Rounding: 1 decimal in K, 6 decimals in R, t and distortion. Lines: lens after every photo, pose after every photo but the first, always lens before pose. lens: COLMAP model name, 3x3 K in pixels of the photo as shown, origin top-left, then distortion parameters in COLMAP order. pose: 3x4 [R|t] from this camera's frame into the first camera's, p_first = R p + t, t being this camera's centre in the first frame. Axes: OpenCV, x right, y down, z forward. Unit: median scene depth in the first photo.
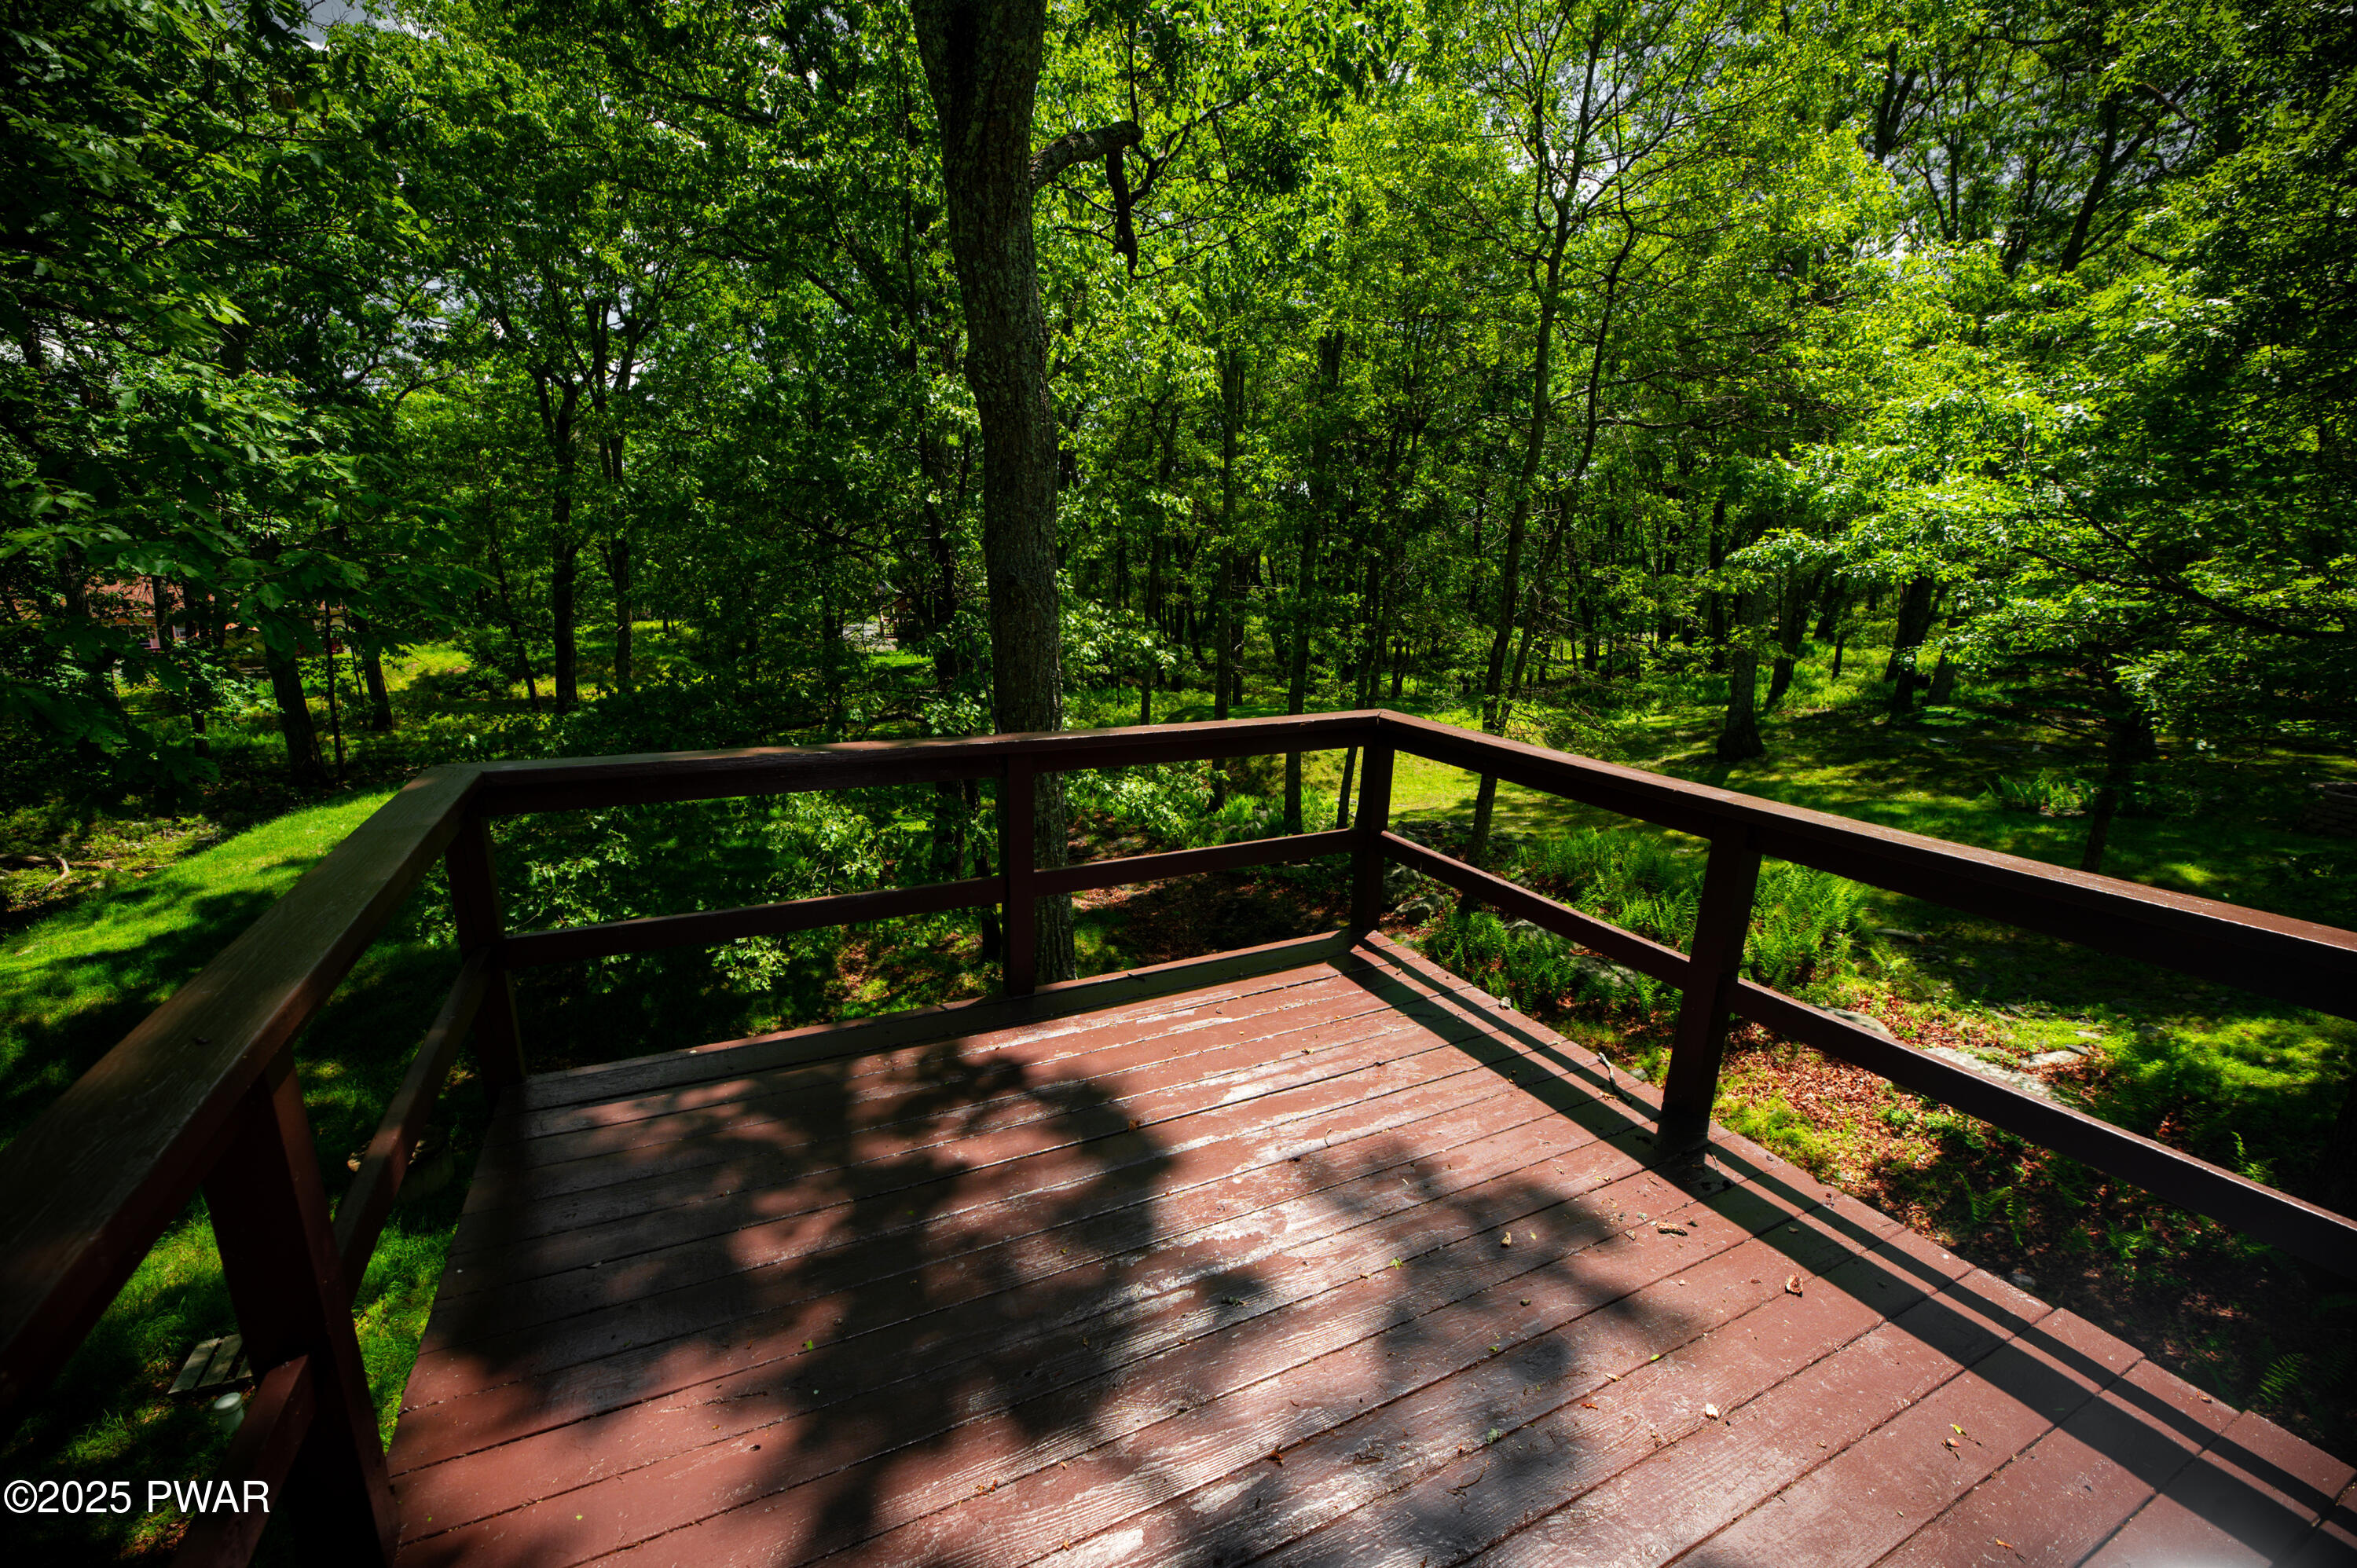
lens RADIAL K [[943.3, 0, 1178.5], [0, 943.3, 784.0], [0, 0, 1]] dist [-0.000794, -0.002640]
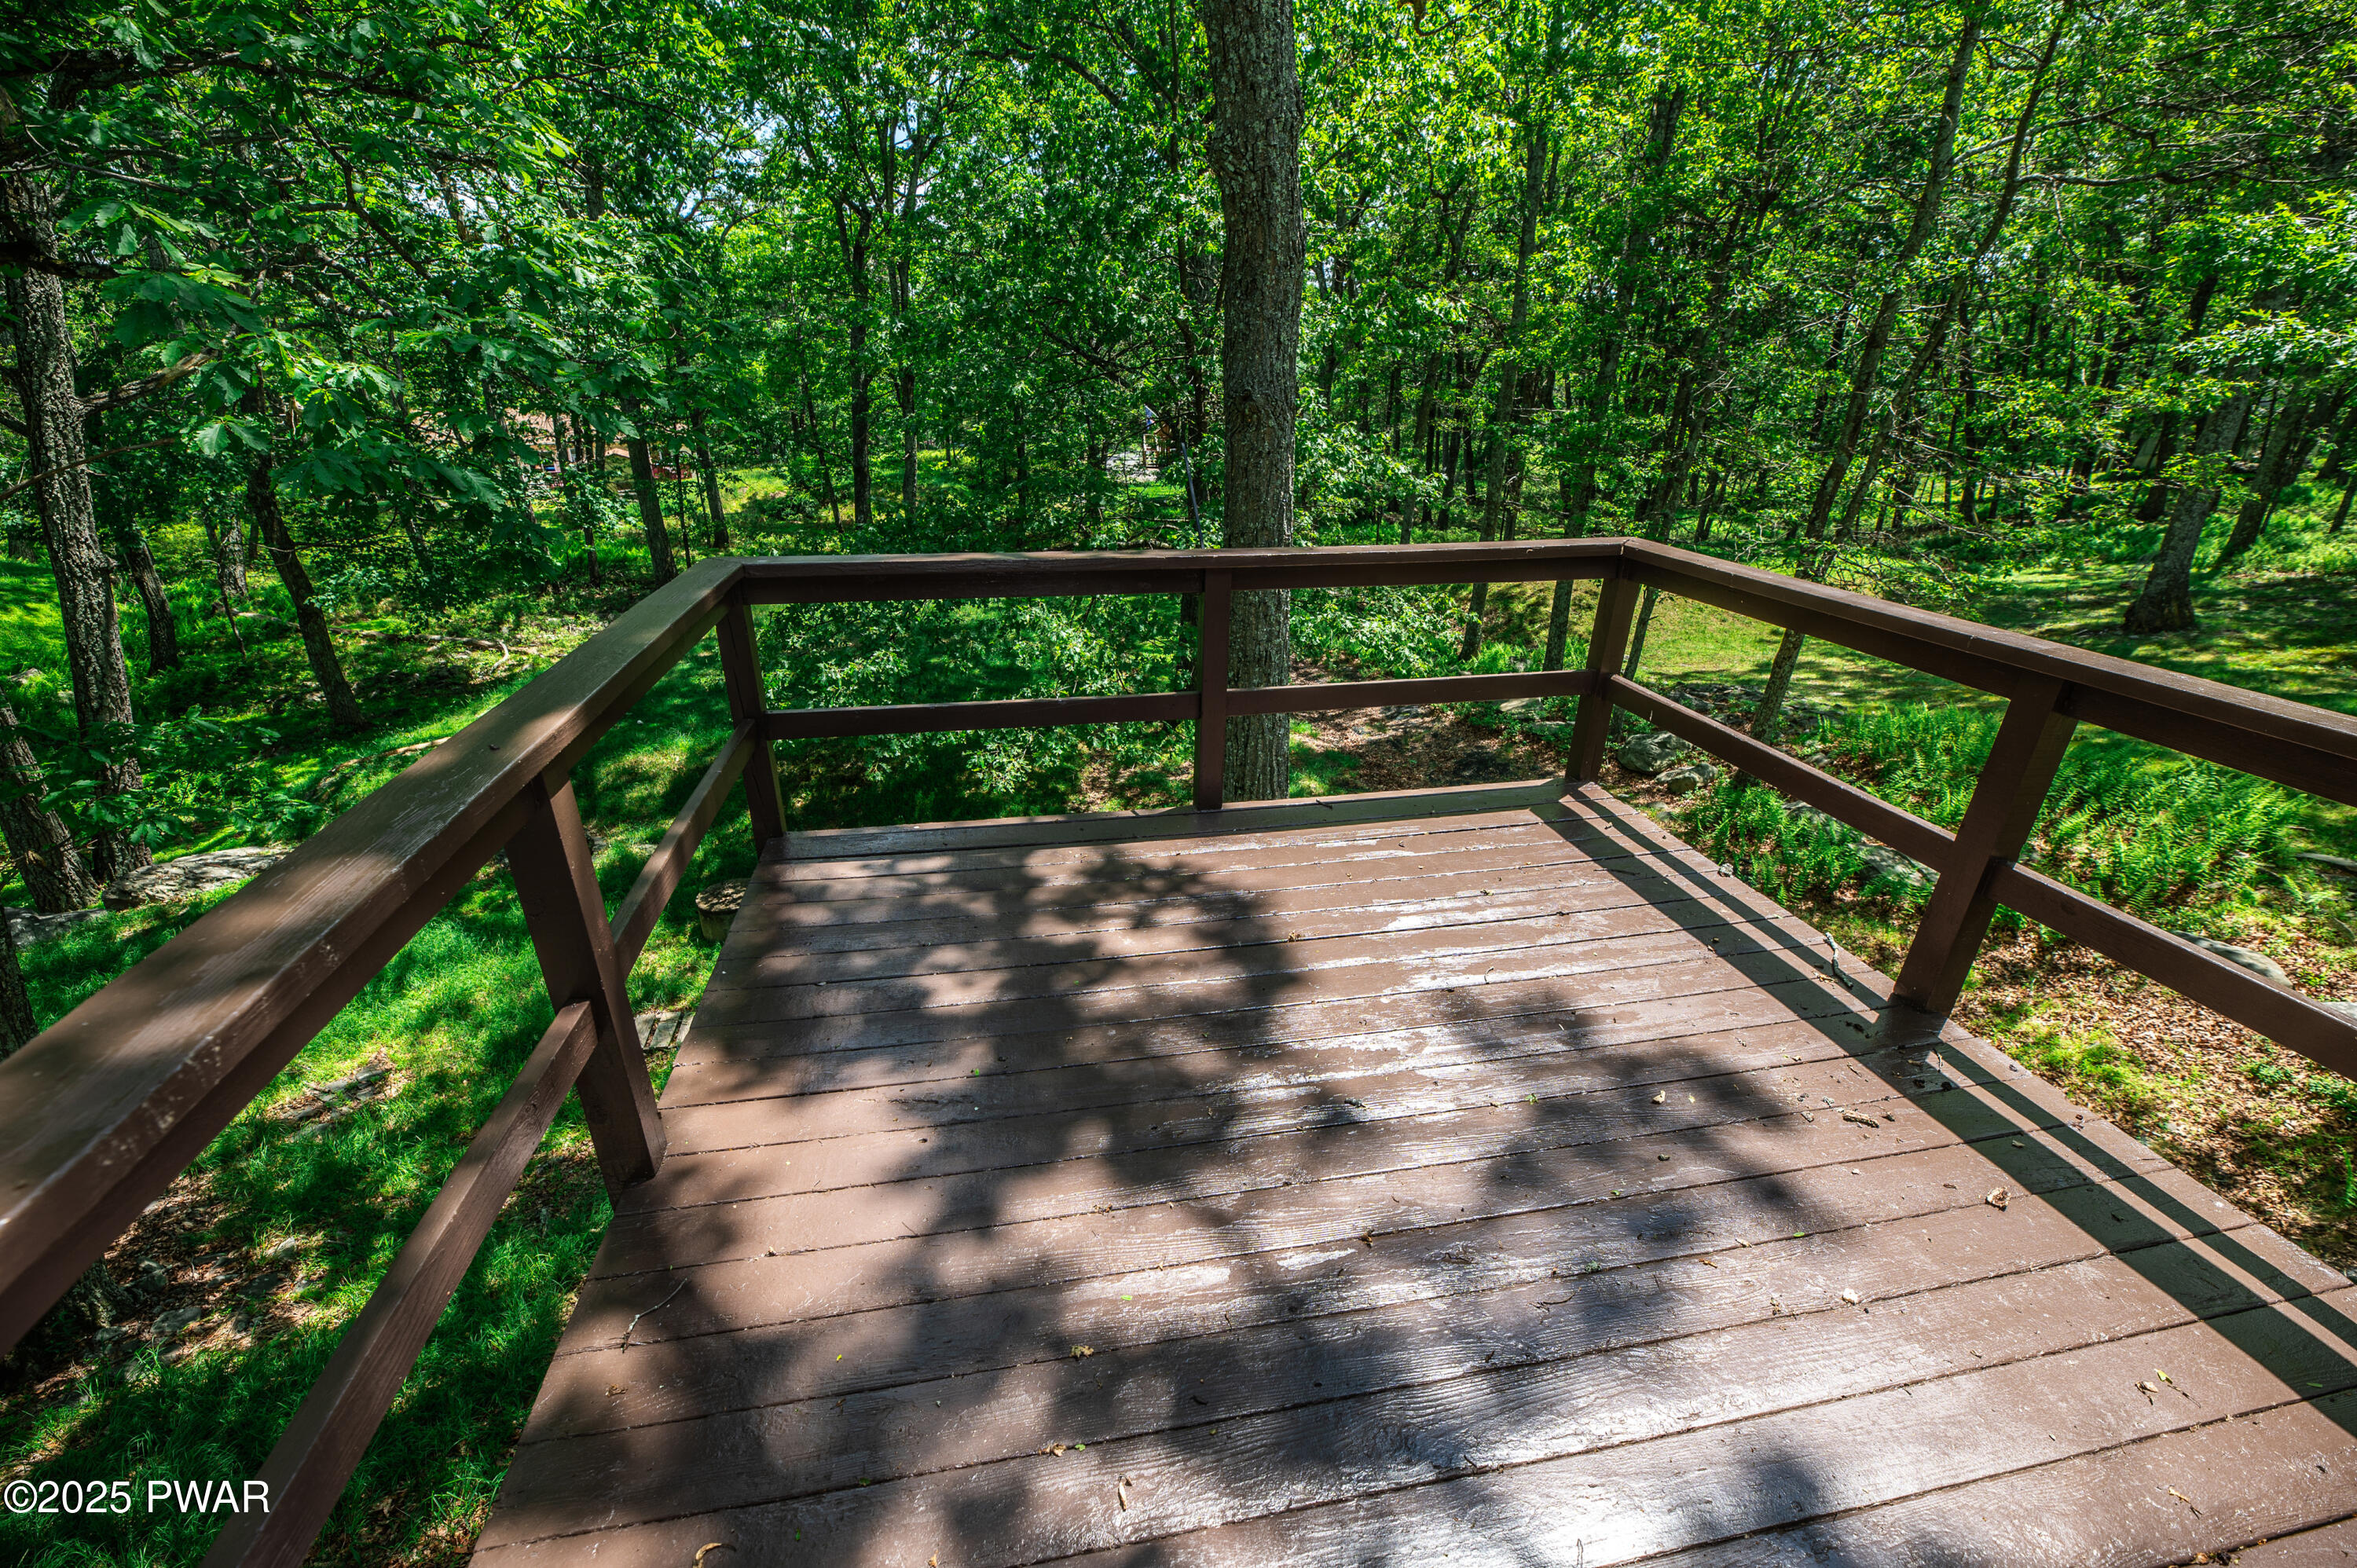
lens RADIAL K [[950.2, 0, 1178.5], [0, 950.2, 784.0], [0, 0, 1]] dist [-0.003961, -0.000947]
pose [[0.964131, 0.090562, -0.249500, 0.013795], [-0.048159, 0.984077, 0.171097, 0.004757], [0.261022, -0.152944, 0.953140, 0.001194]]
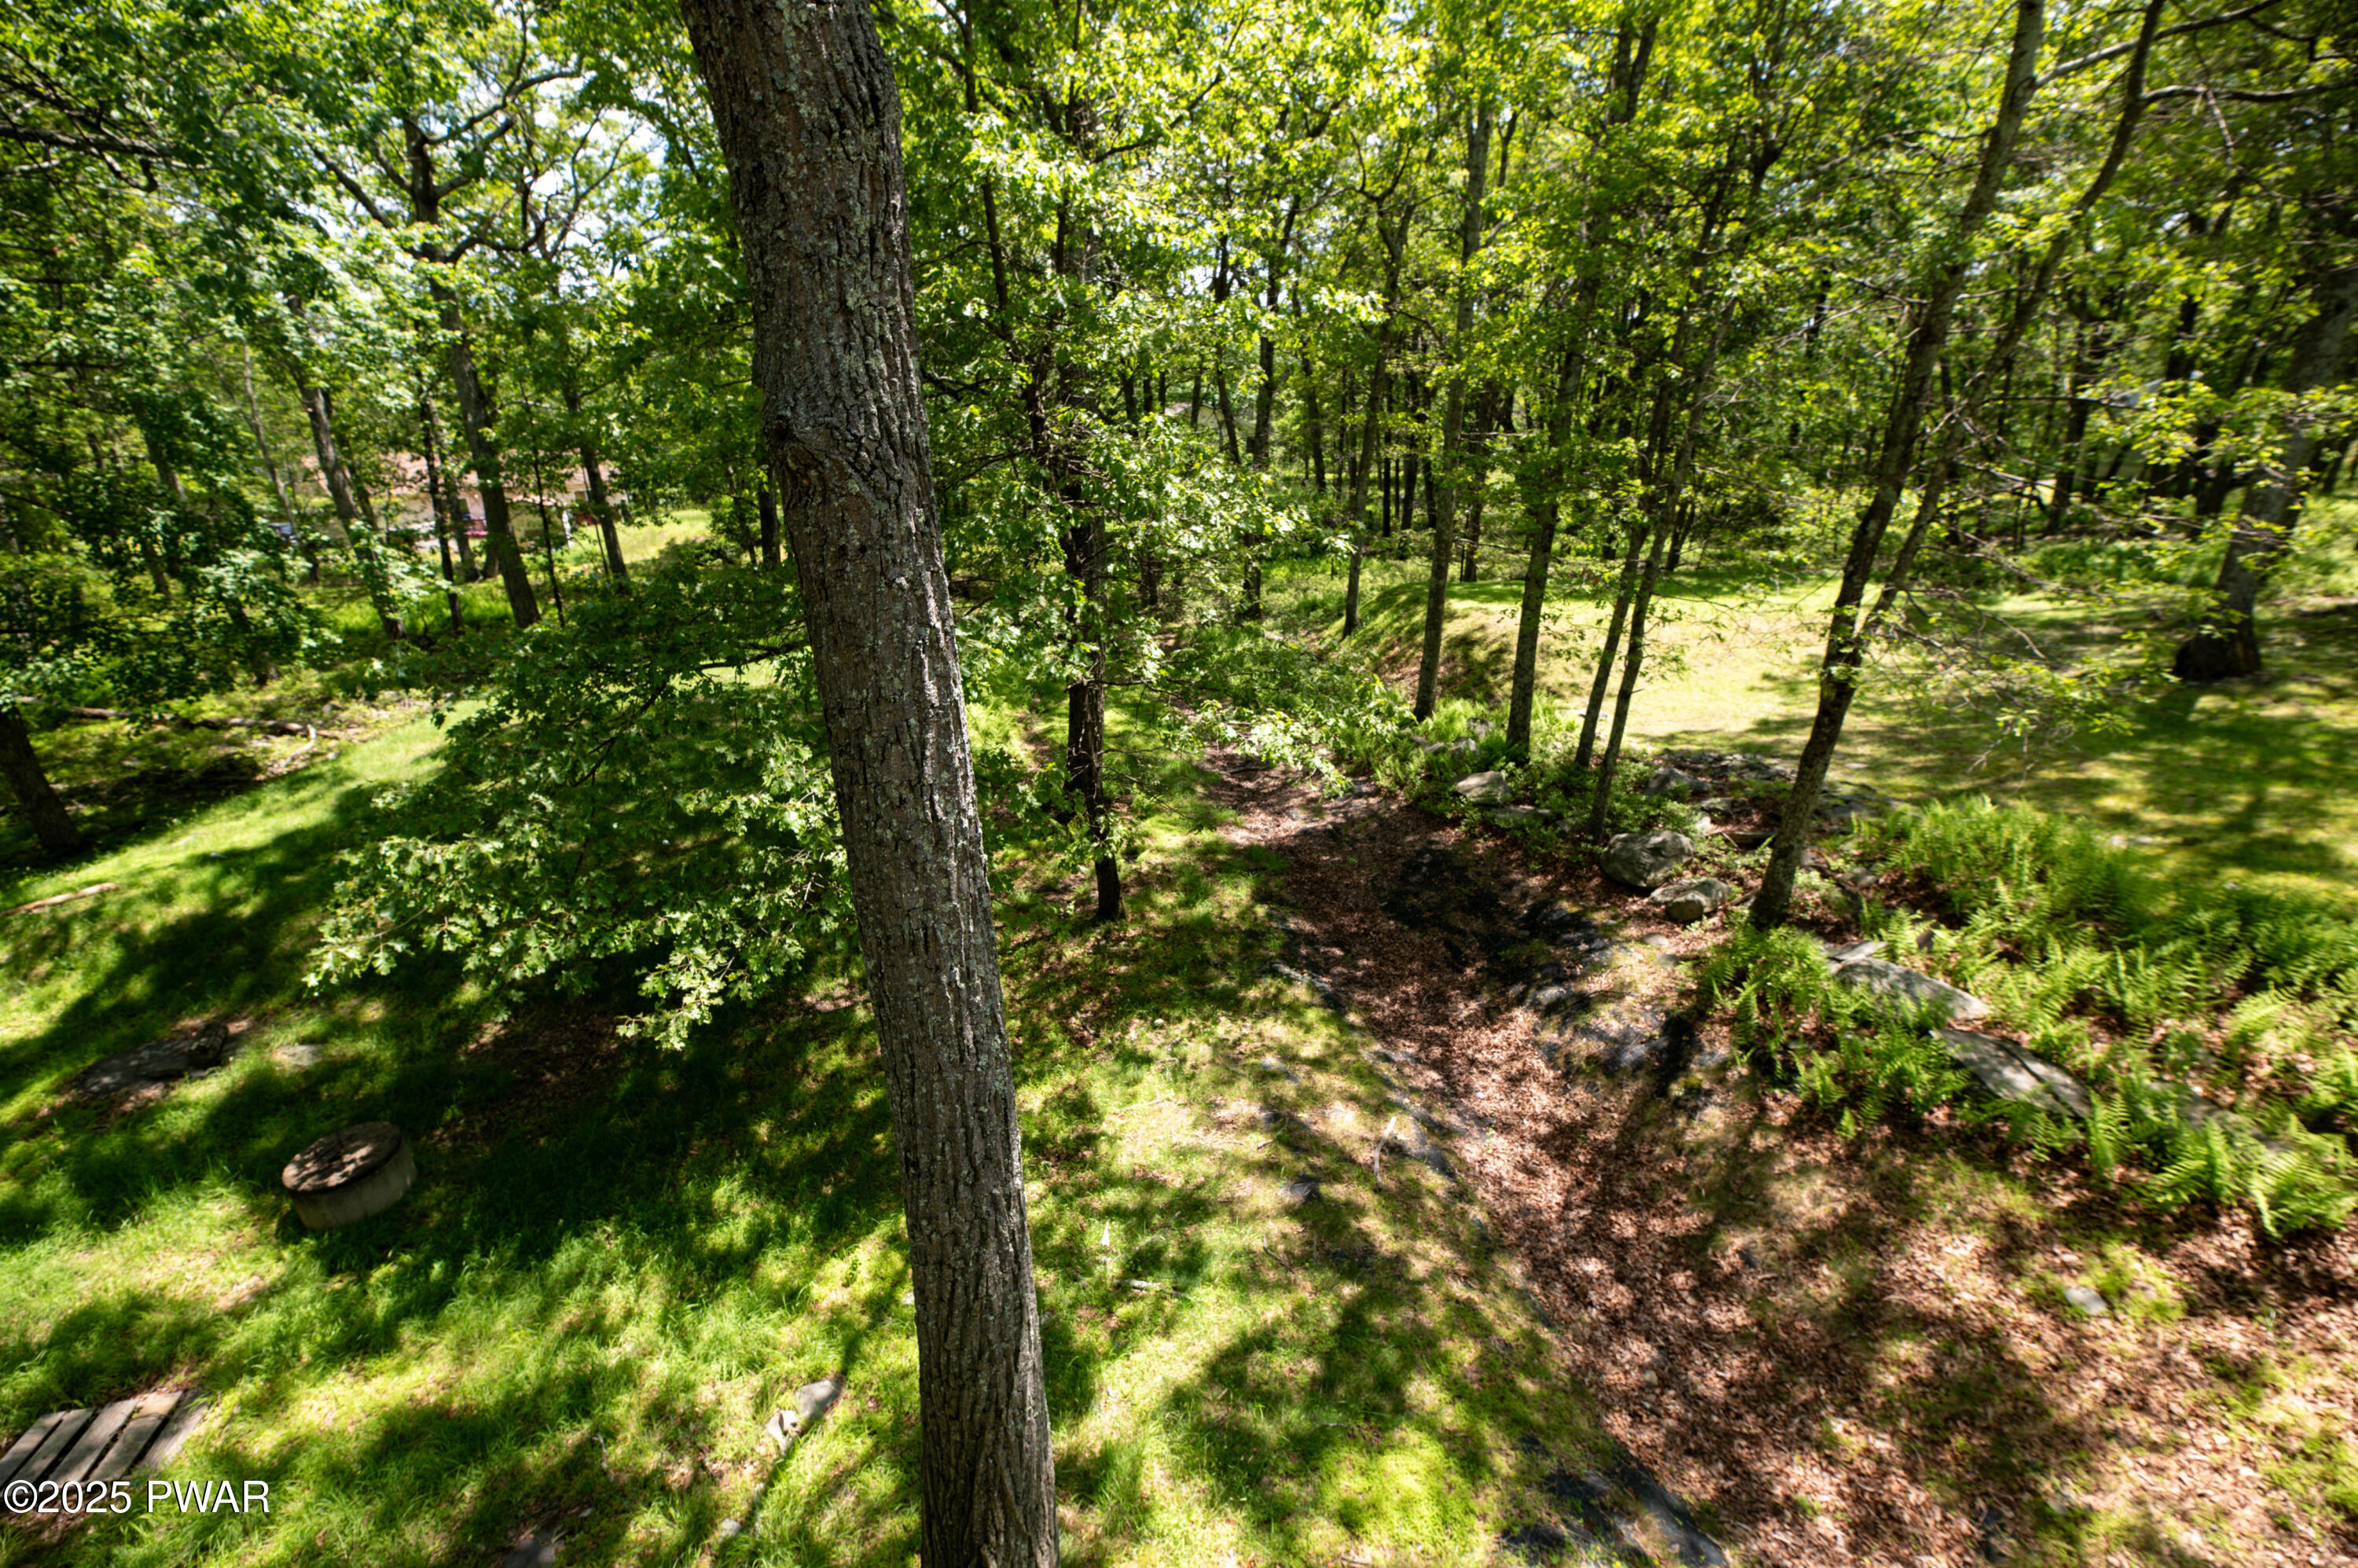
lens RADIAL K [[943.8, 0, 1179.0], [0, 943.8, 784.0], [0, 0, 1]] dist [-0.000794, -0.002640]
pose [[0.971011, 0.057570, -0.232000, 0.044874], [-0.023842, 0.989050, 0.145643, -0.049275], [0.237844, -0.135889, 0.961751, 0.245888]]
